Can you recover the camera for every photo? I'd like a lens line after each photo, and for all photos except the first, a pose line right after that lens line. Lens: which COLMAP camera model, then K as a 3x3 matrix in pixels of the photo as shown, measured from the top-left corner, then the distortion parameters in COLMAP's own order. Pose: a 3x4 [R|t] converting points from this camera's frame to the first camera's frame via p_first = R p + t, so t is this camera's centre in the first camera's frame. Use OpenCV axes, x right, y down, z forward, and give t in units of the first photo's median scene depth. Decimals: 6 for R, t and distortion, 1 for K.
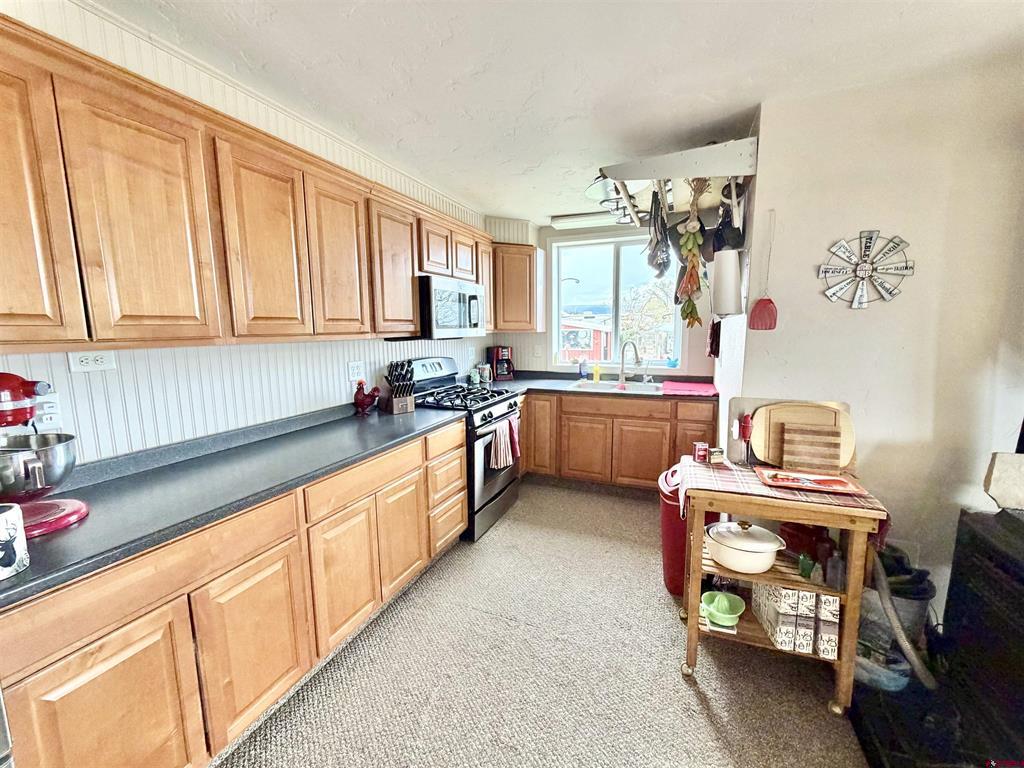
lens RADIAL K [[408.8, 0, 517.5], [0, 408.8, 384.7], [0, 0, 1]] dist [0.002287, -0.000310]
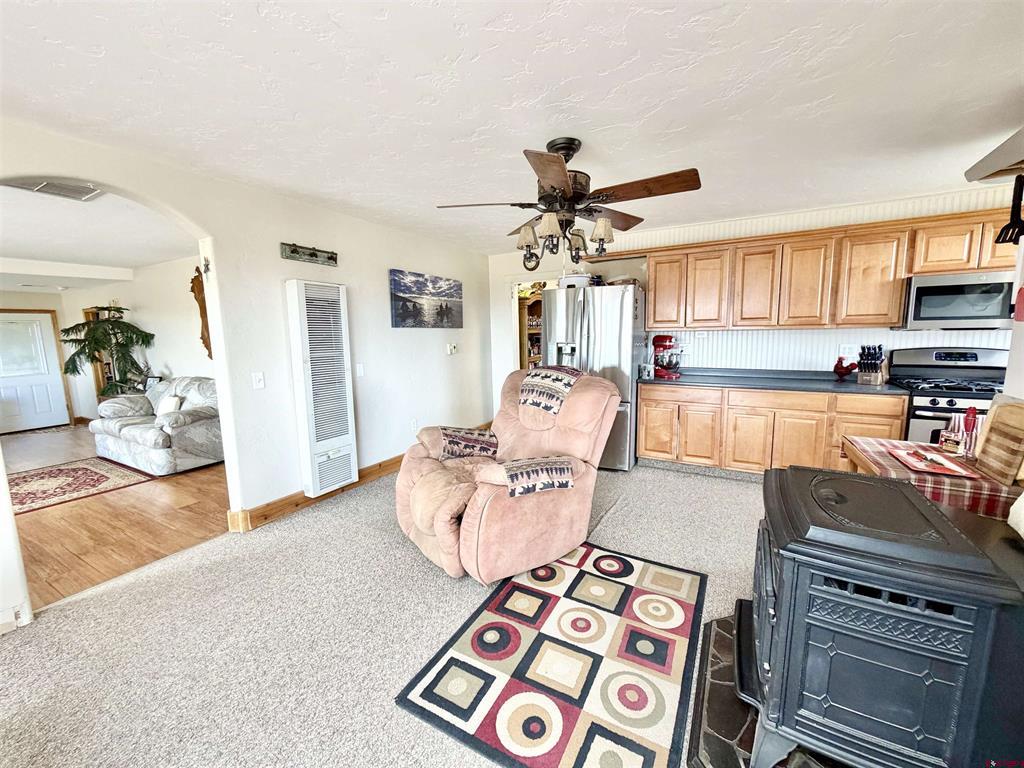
lens RADIAL K [[408.8, 0, 517.5], [0, 408.8, 384.7], [0, 0, 1]] dist [0.002287, -0.000310]
pose [[-0.113597, 0.146952, -0.982599, 1.056664], [-0.117491, 0.980074, 0.160157, -0.009020], [0.986555, 0.133640, -0.094068, 0.002804]]
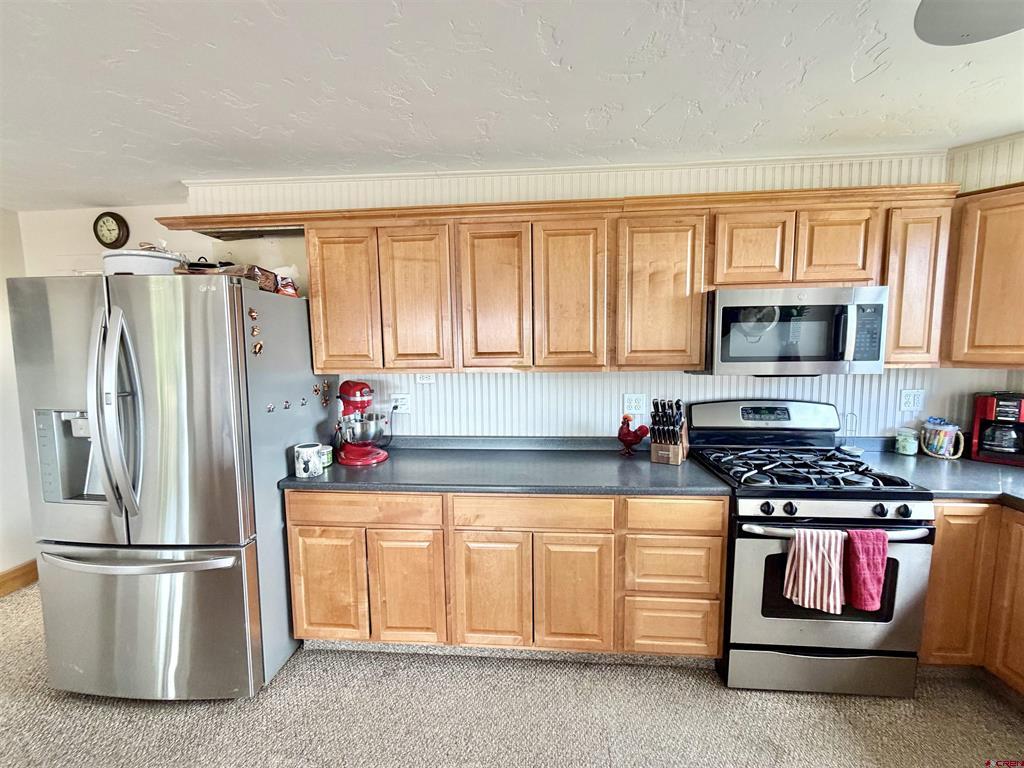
lens RADIAL K [[408.8, 0, 517.5], [0, 408.8, 384.7], [0, 0, 1]] dist [0.002287, -0.000310]
pose [[0.310433, 0.100470, -0.945271, 0.348762], [-0.123633, 0.990220, 0.064646, -0.093314], [0.942521, 0.096798, 0.319819, 0.410036]]
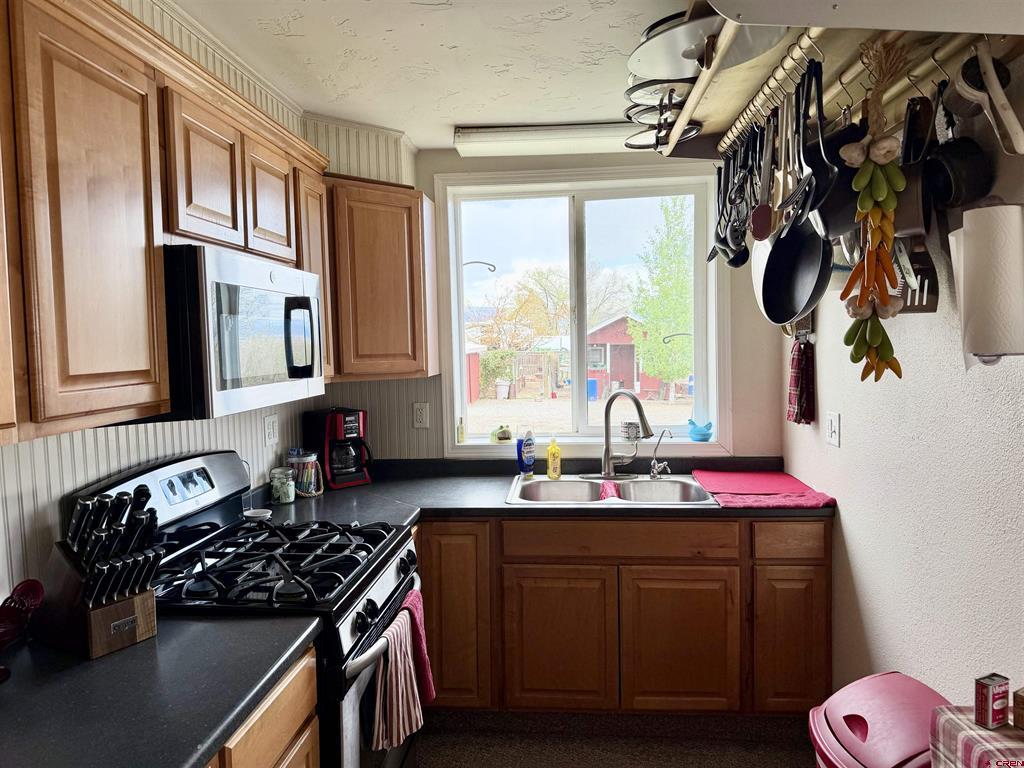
lens RADIAL K [[717.0, 0, 511.6], [0, 717.0, 386.4], [0, 0, 1]] dist [0.100215, -0.147489]
pose [[0.954612, -0.030034, 0.296333, -0.133225], [0.053726, 0.995947, -0.072134, -0.076006], [-0.292966, 0.084781, 0.952357, 0.295968]]
